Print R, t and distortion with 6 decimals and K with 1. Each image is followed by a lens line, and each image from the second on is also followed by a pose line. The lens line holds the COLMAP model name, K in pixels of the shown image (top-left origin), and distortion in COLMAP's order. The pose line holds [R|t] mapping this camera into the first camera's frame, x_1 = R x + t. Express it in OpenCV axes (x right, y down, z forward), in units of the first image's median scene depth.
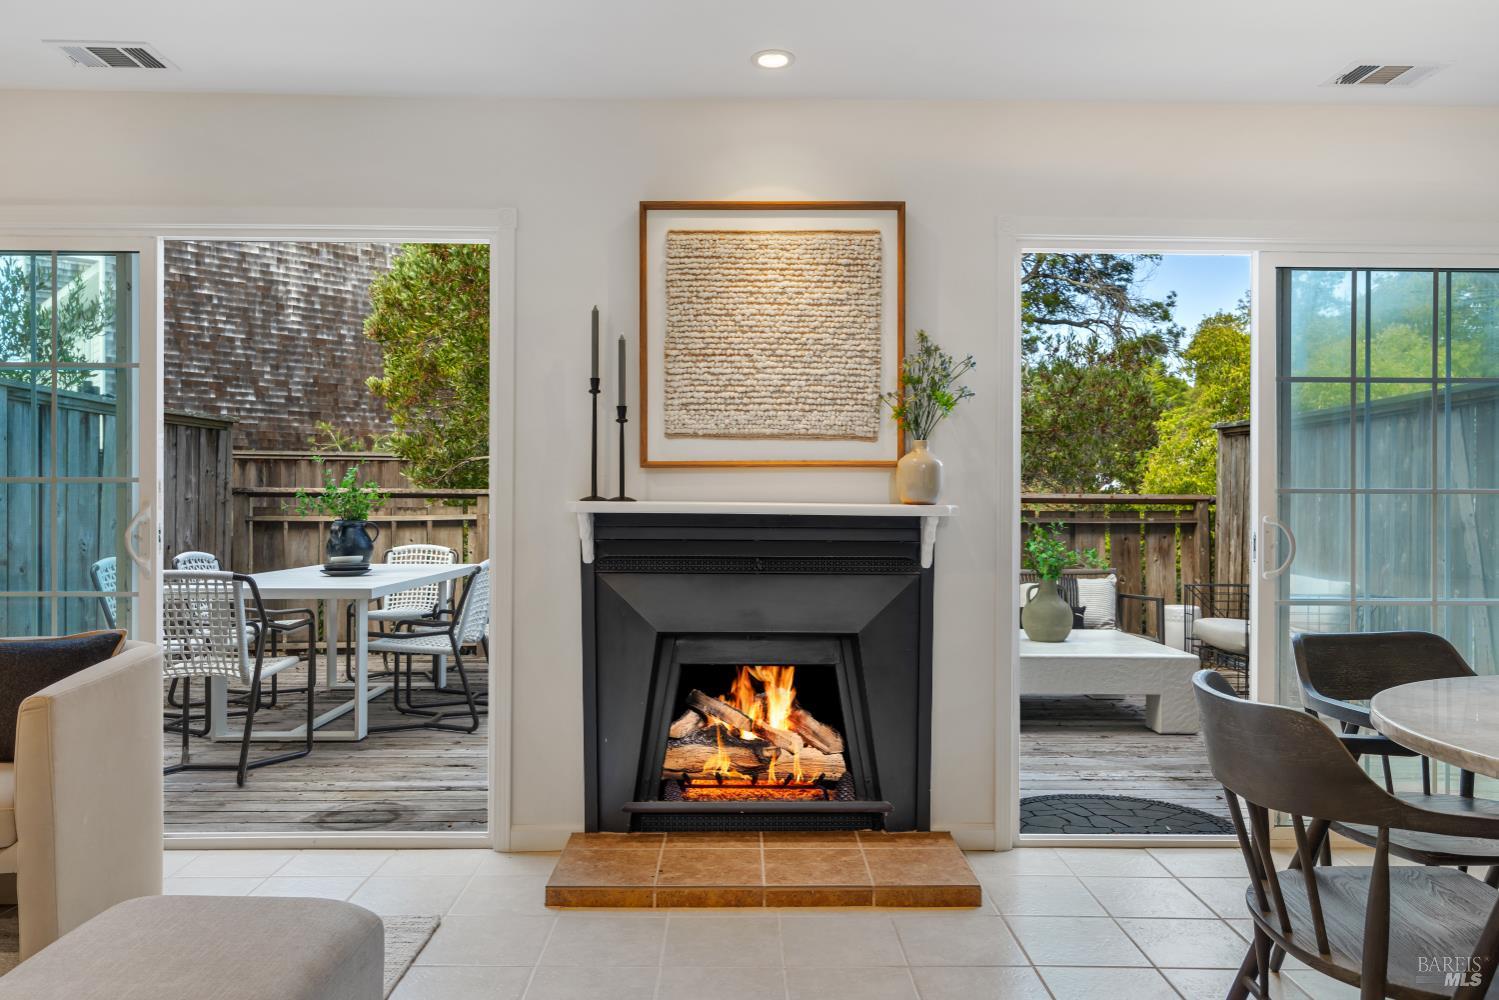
lens RADIAL K [[1075.5, 0, 754.1], [0, 1075.5, 513.0], [0, 0, 1]] dist [-0.035438, 0.036113]
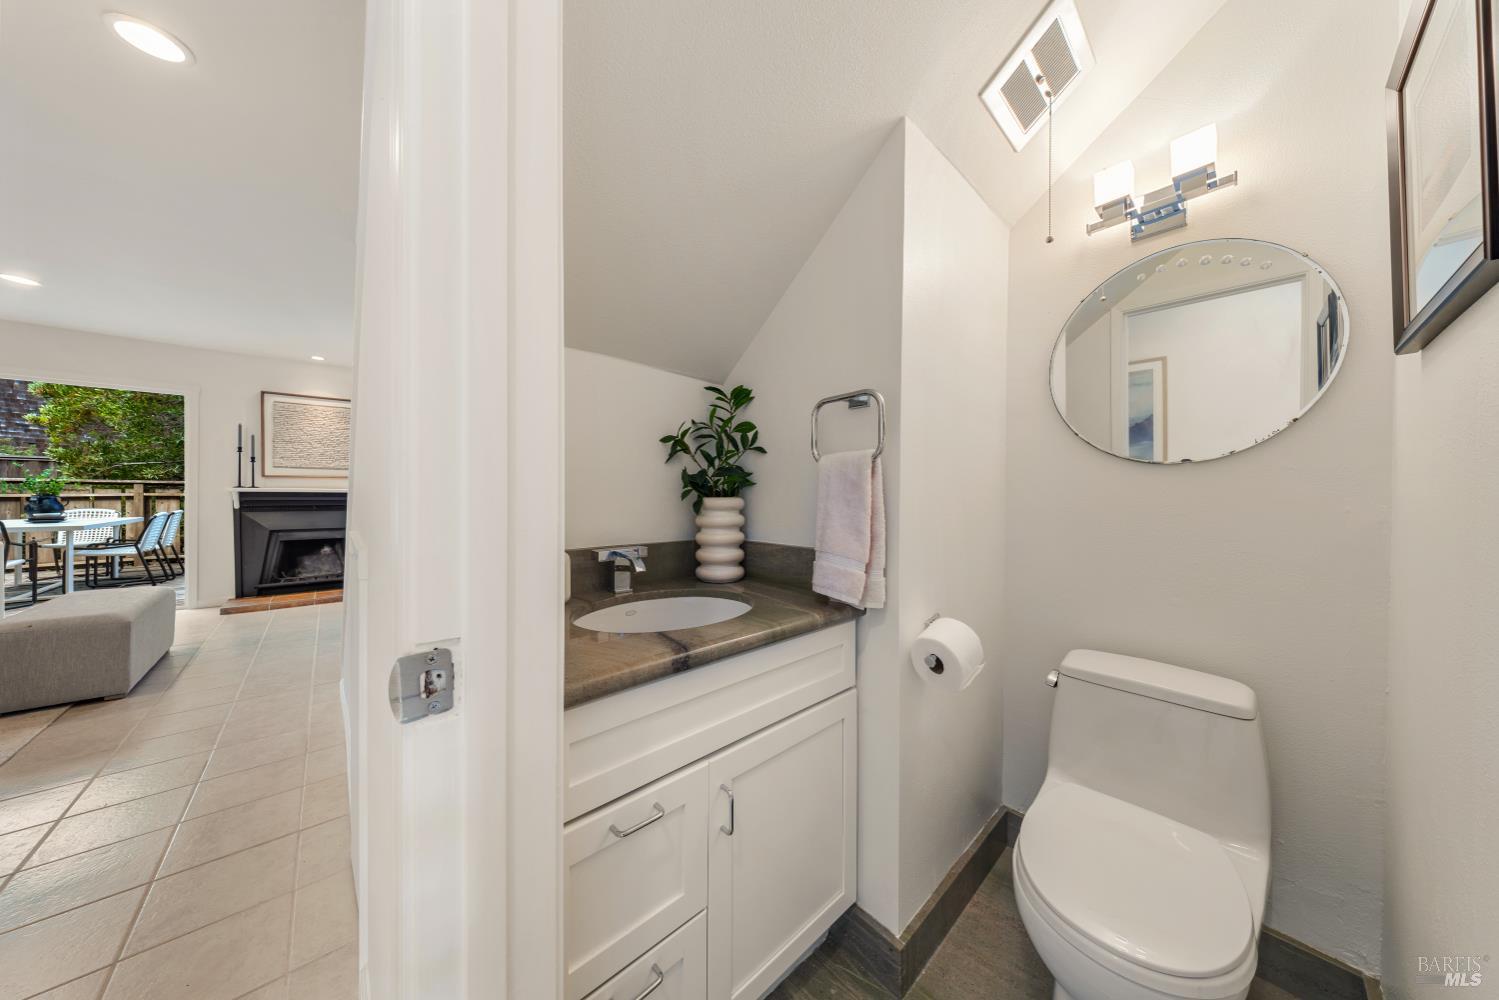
lens RADIAL K [[463.0, 0, 750.0], [0, 463.0, 492.6], [0, 0, 1]] dist [0.000381, 0.000065]
pose [[0.753914, -0.004693, 0.656957, 0.075742], [0.002971, 0.999989, 0.003733, 0.001339], [-0.656967, -0.000863, 0.753919, -0.903012]]
